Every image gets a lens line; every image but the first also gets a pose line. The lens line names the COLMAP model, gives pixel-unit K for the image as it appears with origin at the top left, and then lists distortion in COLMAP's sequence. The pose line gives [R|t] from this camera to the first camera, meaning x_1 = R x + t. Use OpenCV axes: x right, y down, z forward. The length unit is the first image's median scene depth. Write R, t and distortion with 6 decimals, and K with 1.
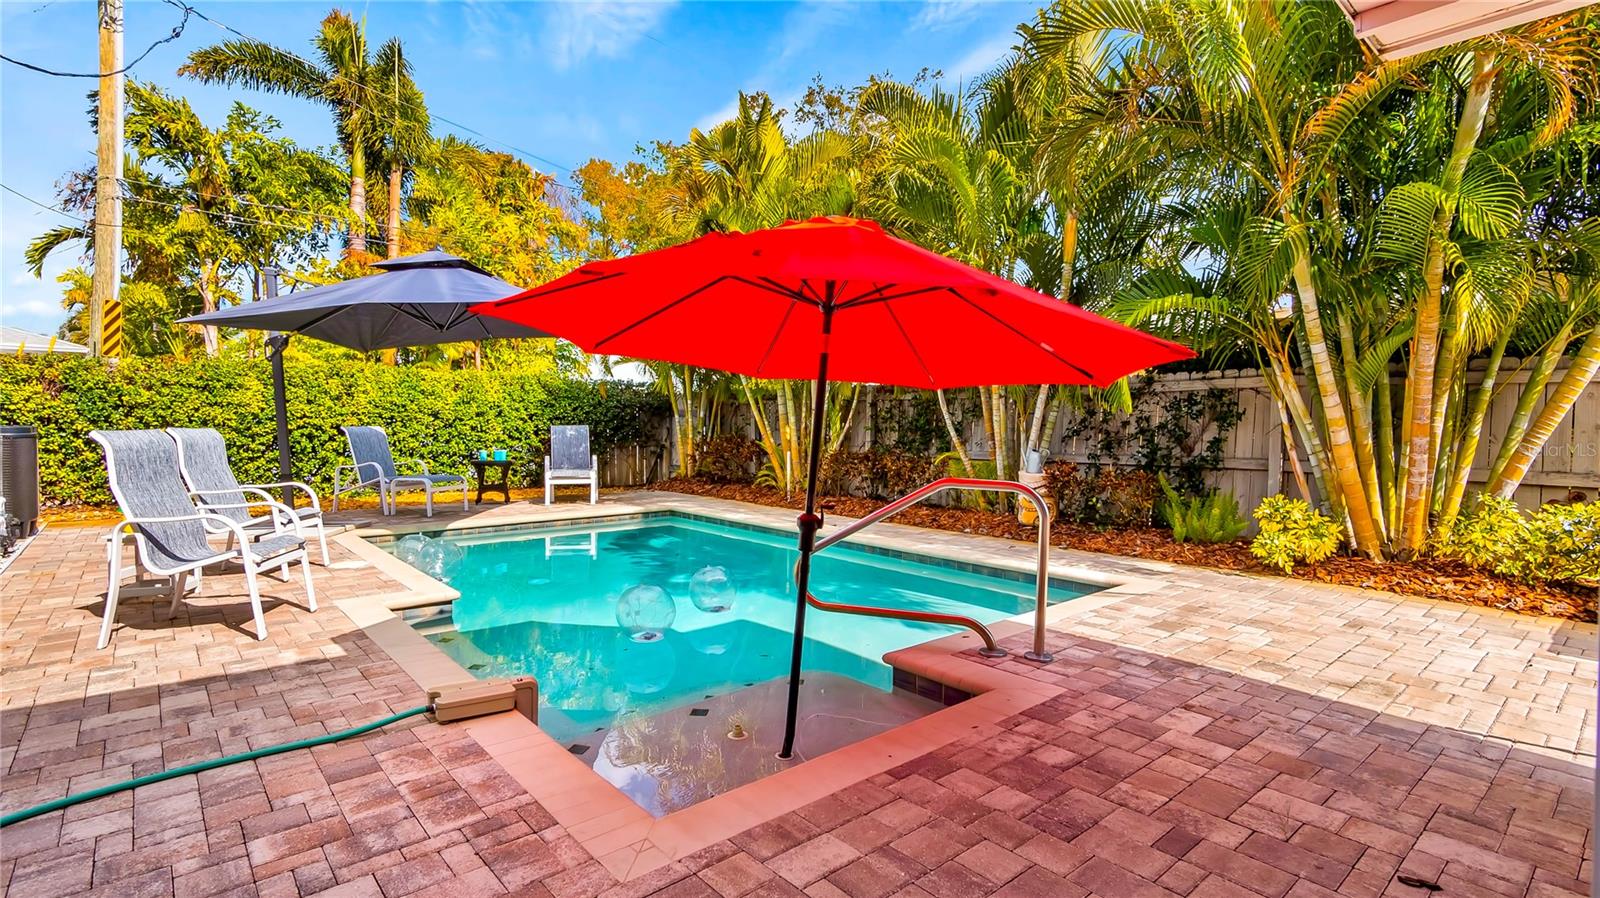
lens RADIAL K [[769.5, 0, 800.0], [0, 769.5, 449.0], [0, 0, 1]] dist [0.002340, -0.000196]
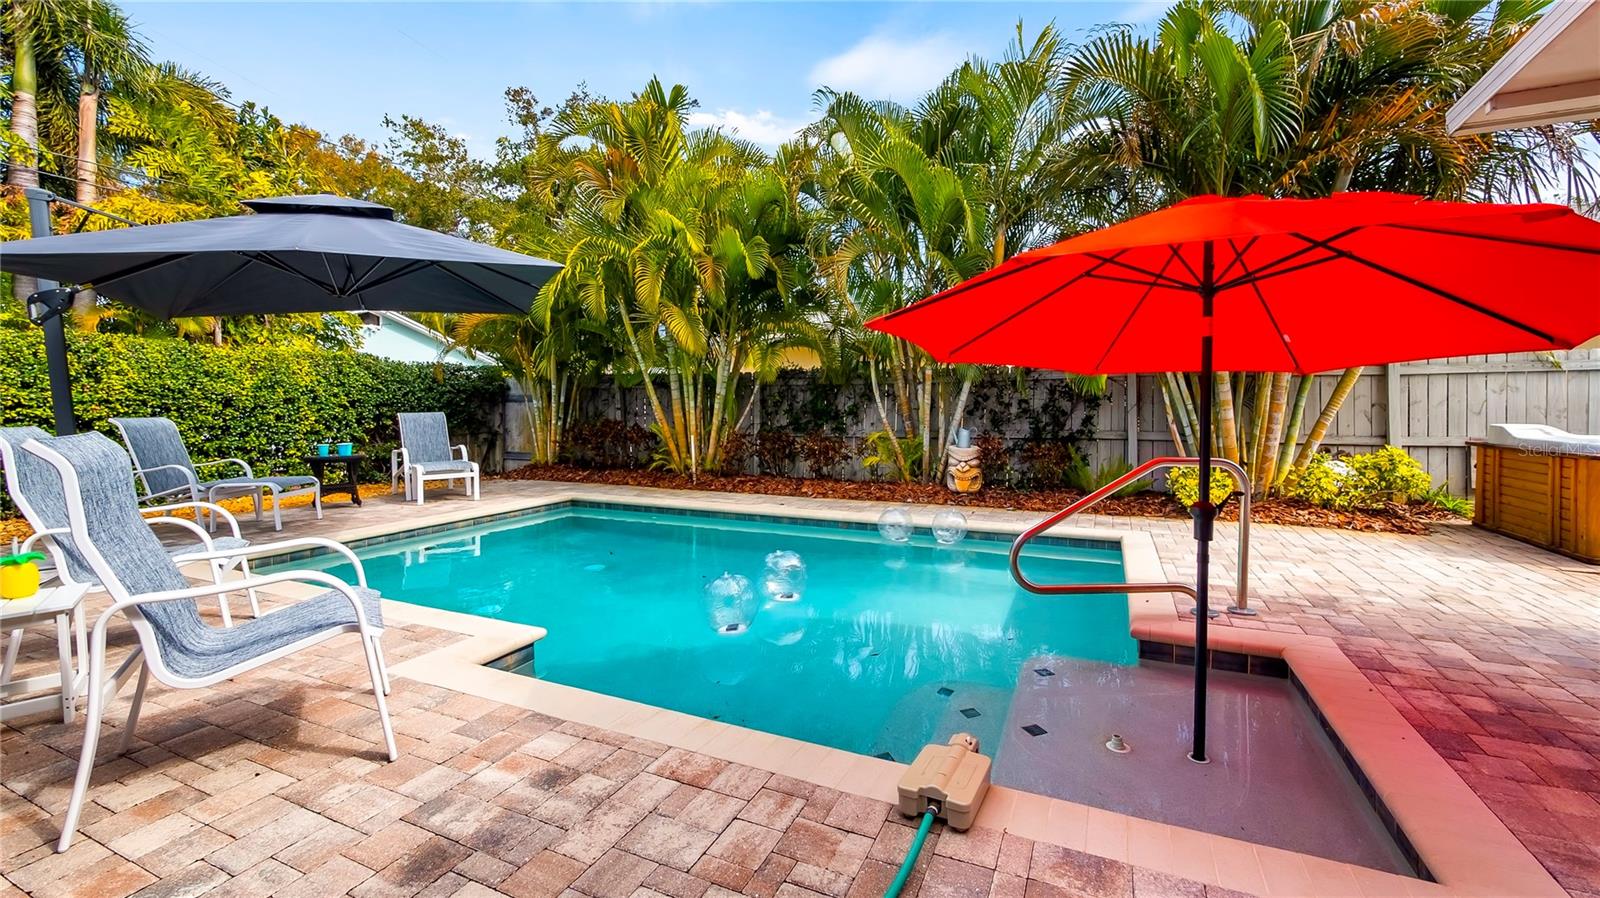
lens RADIAL K [[652.9, 0, 817.0], [0, 652.9, 418.6], [0, 0, 1]] dist [-0.004077, -0.000187]
pose [[0.902641, -0.018203, 0.430009, -0.642294], [0.024124, 0.999674, -0.008321, -0.020260], [-0.429717, 0.017884, 0.902786, 0.383520]]
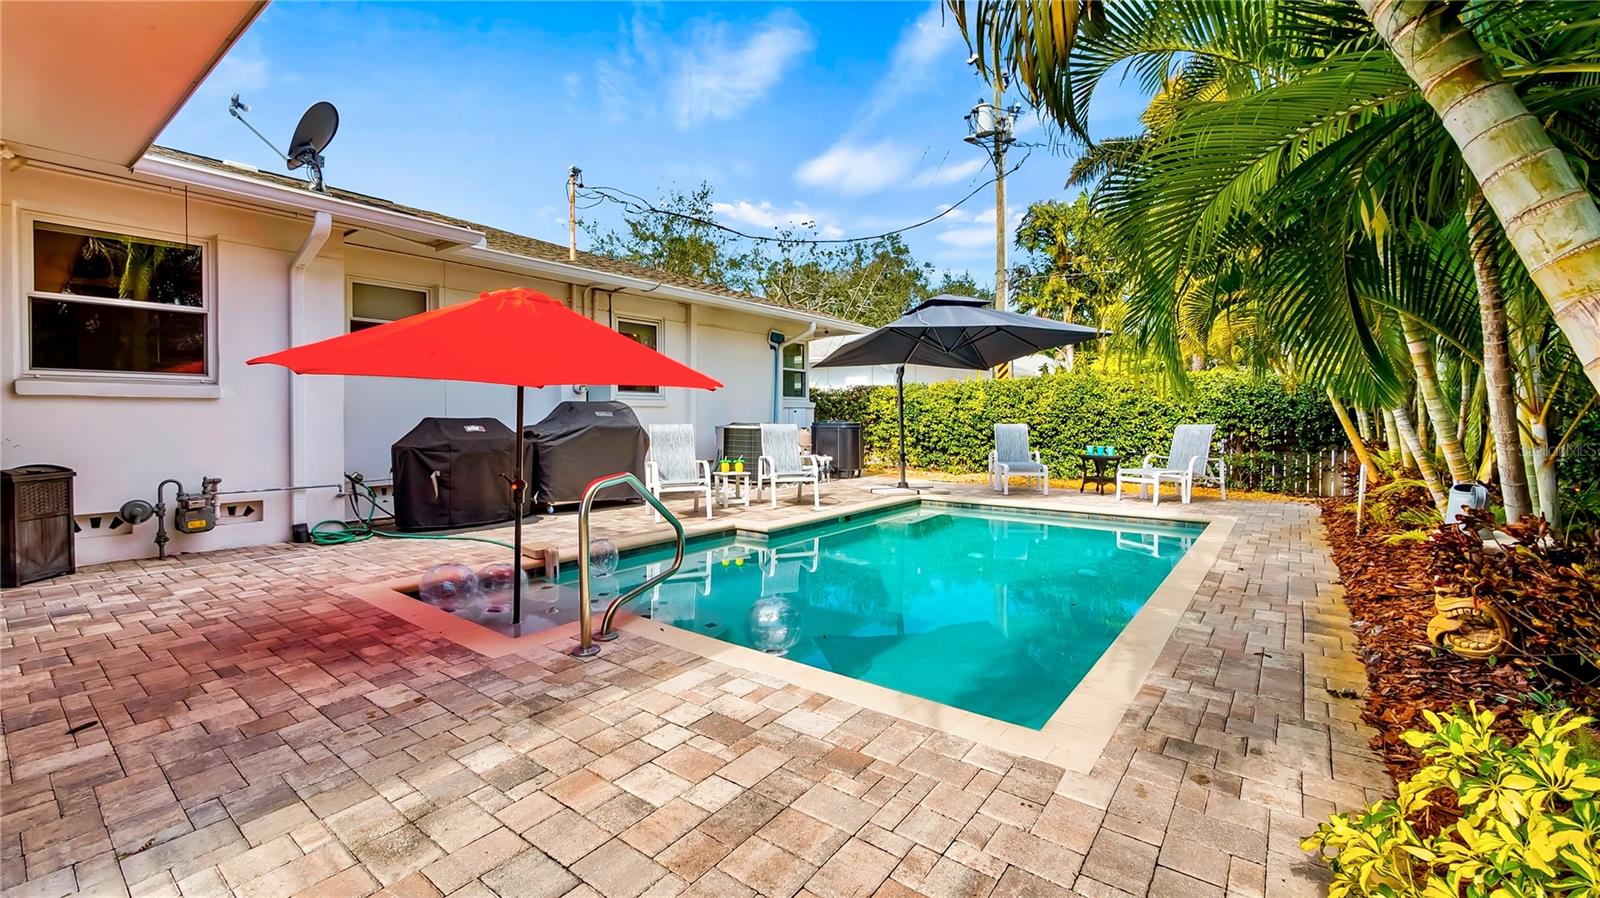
lens RADIAL K [[634.9, 0, 800.0], [0, 634.9, 449.0], [0, 0, 1]] dist [-0.002308, 0.000392]
pose [[0.206875, 0.045623, -0.977303, 1.153162], [-0.034552, 0.998630, 0.039305, -0.042768], [0.977757, 0.025637, 0.208168, 1.061851]]
